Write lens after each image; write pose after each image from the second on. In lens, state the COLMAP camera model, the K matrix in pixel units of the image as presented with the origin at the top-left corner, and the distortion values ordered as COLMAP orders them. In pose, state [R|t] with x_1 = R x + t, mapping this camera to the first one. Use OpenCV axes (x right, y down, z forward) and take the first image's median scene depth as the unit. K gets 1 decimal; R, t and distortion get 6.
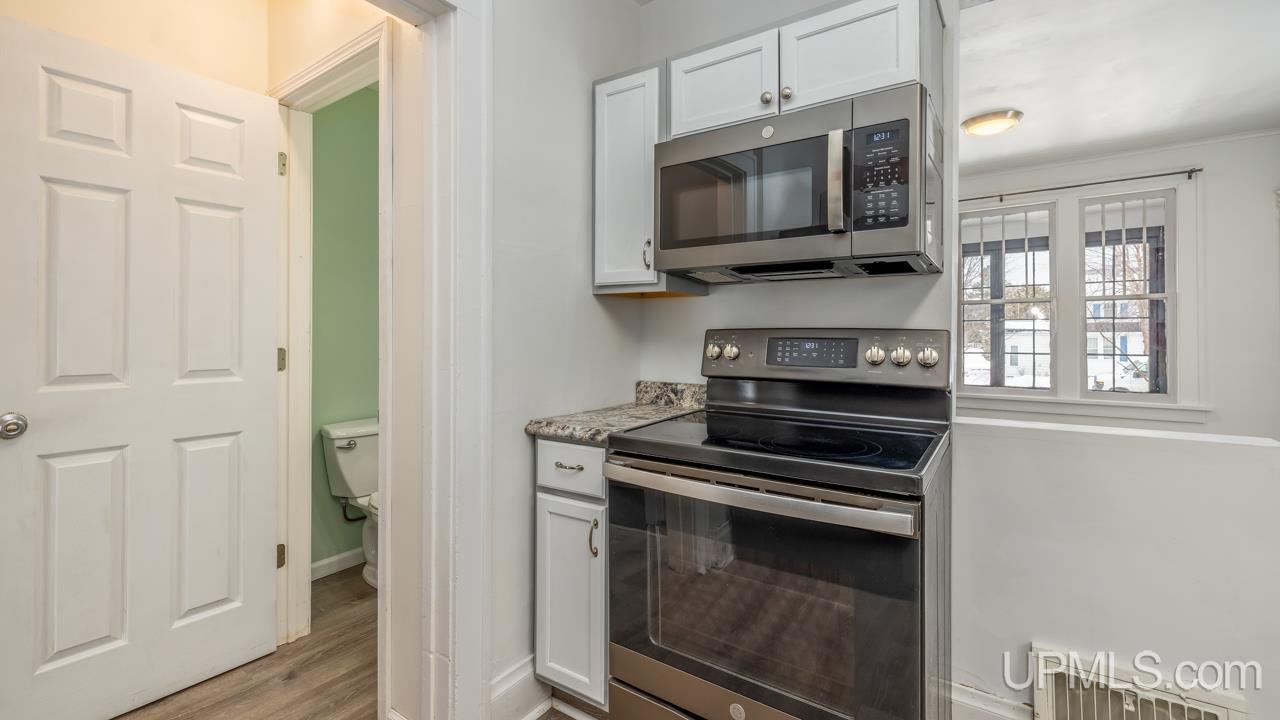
lens RADIAL K [[554.1, 0, 631.0], [0, 554.1, 338.6], [0, 0, 1]] dist [0.003157, -0.000039]
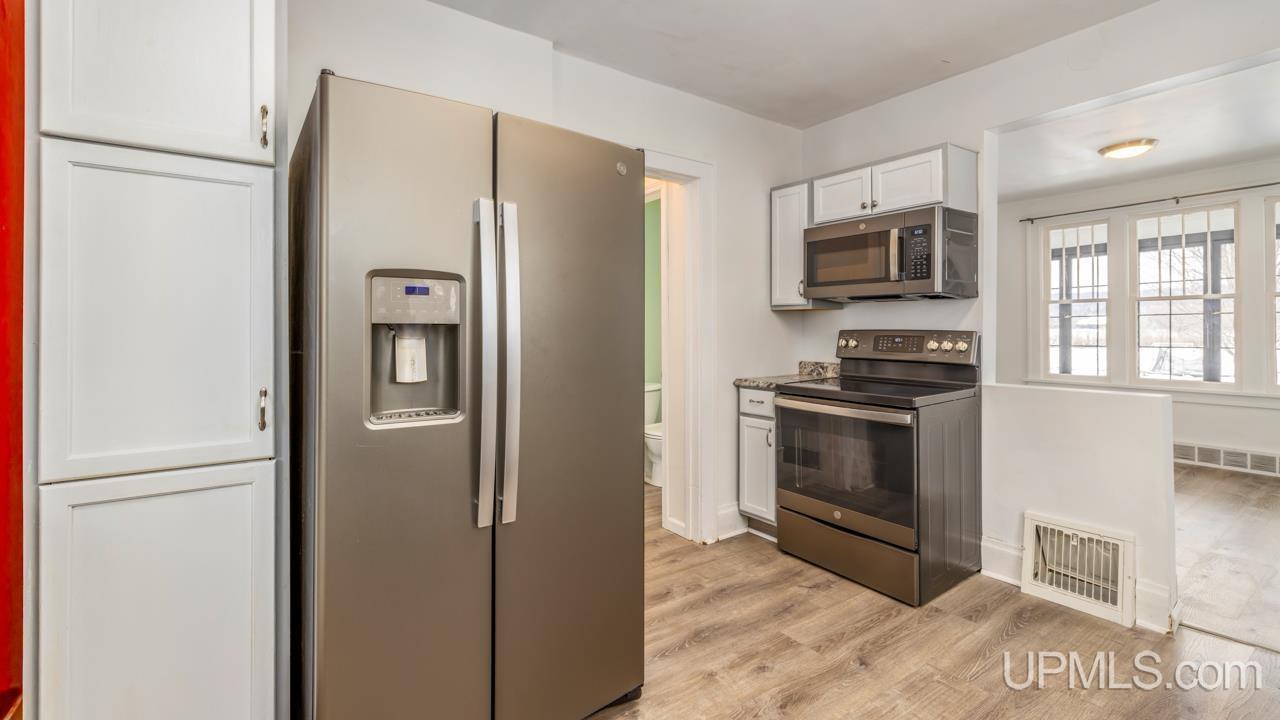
lens RADIAL K [[554.1, 0, 640.5], [0, 554.1, 330.8], [0, 0, 1]] dist [0.003157, -0.000039]
pose [[0.944207, -0.003781, -0.329331, 0.141978], [0.003291, 0.999992, -0.002044, -0.016057], [0.329336, 0.000847, 0.944212, -0.946072]]
